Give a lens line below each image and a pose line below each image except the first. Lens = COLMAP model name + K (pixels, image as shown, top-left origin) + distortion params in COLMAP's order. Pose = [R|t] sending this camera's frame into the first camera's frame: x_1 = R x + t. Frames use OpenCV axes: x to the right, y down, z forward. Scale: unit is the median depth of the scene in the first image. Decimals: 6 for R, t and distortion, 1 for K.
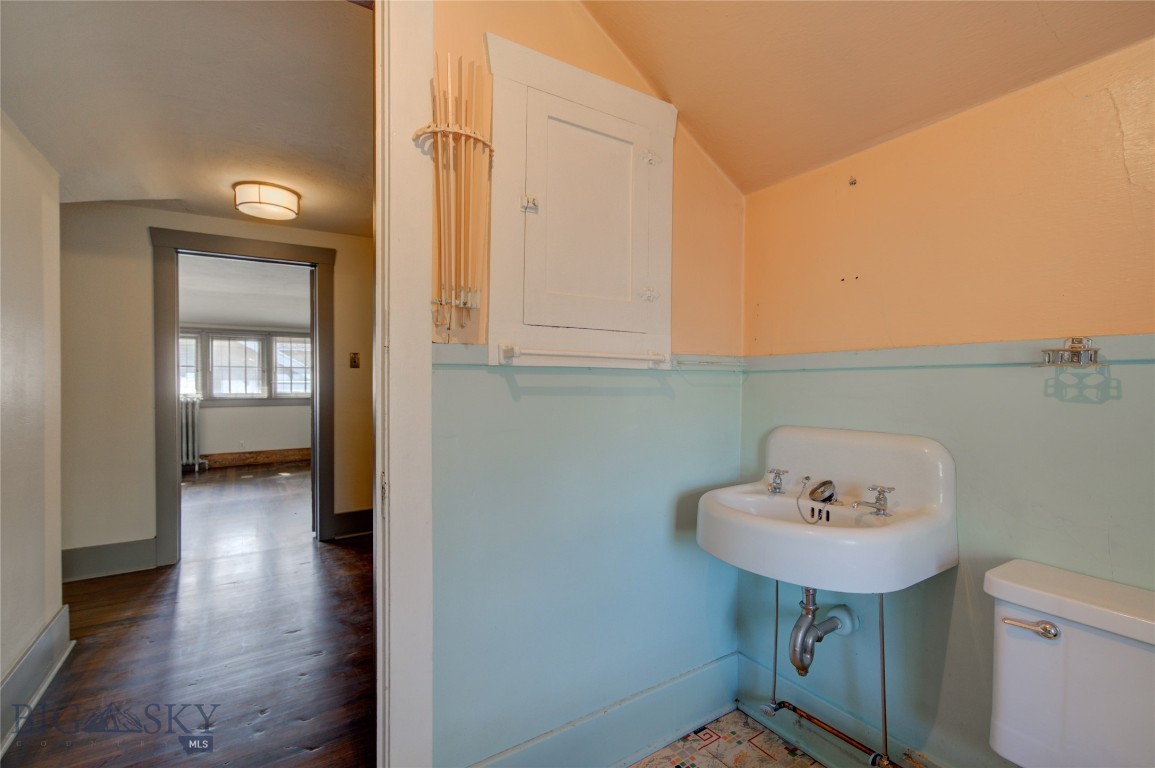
lens RADIAL K [[514.6, 0, 573.9], [0, 514.6, 389.4], [0, 0, 1]] dist [0.018986, -0.000178]
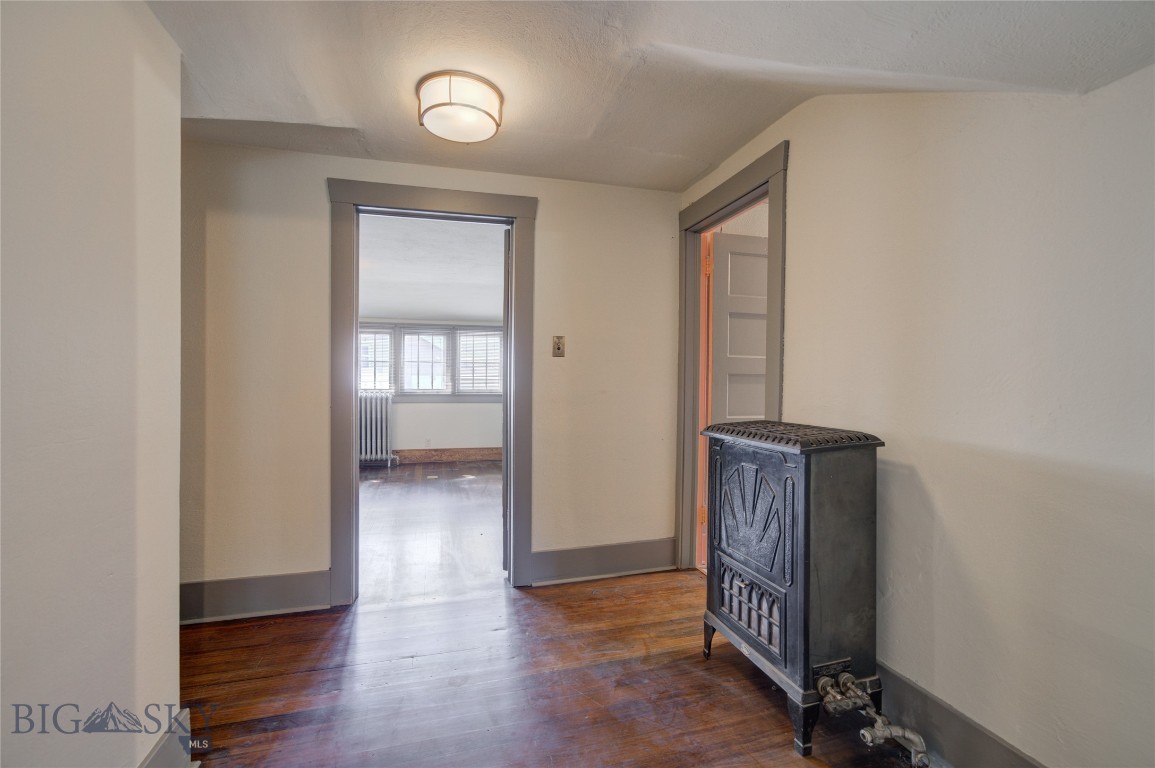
lens RADIAL K [[514.6, 0, 573.9], [0, 514.6, 389.4], [0, 0, 1]] dist [0.018986, -0.000178]
pose [[0.955647, 0.012555, -0.294248, -0.099152], [-0.012065, 0.999921, 0.003482, 0.001280], [0.294269, 0.000223, 0.955723, 0.161263]]
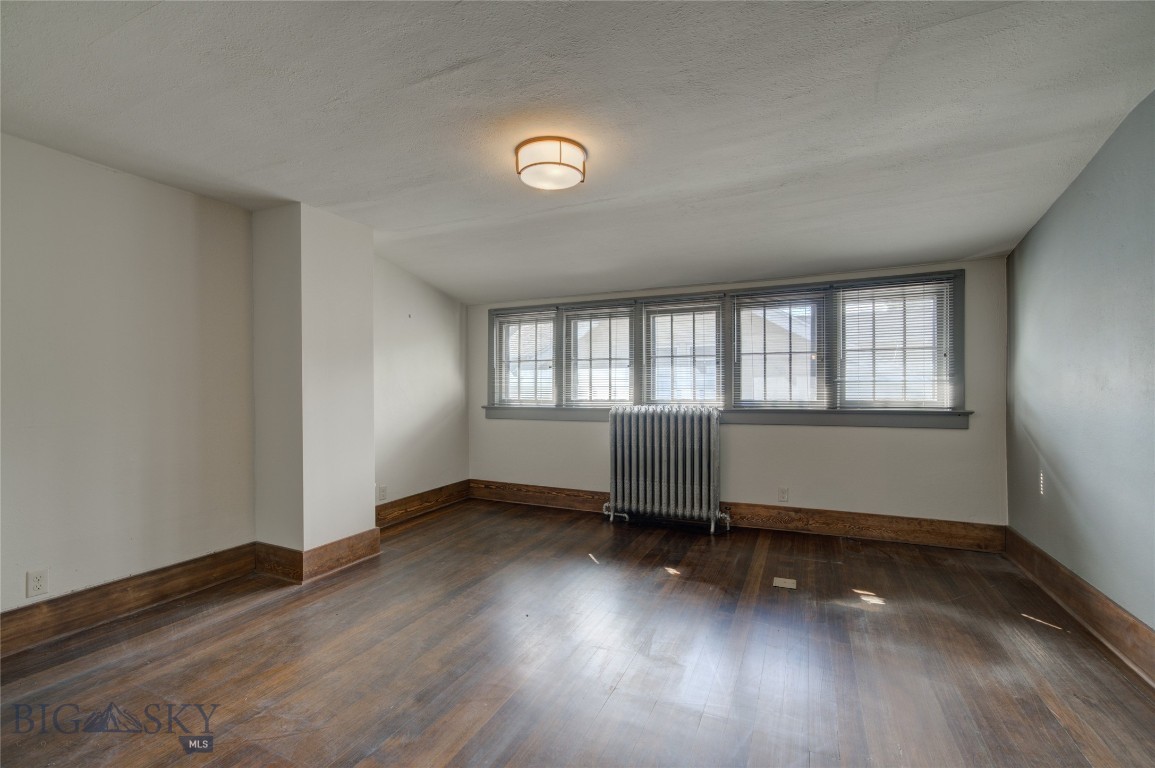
lens RADIAL K [[493.6, 0, 578.7], [0, 493.6, 390.6], [0, 0, 1]] dist [0.015725, 0.000272]
pose [[0.538323, 0.000094, -0.842739, -0.339498], [-0.008043, 0.999955, -0.005026, 0.001199], [0.842700, 0.009484, 0.538299, 0.576528]]
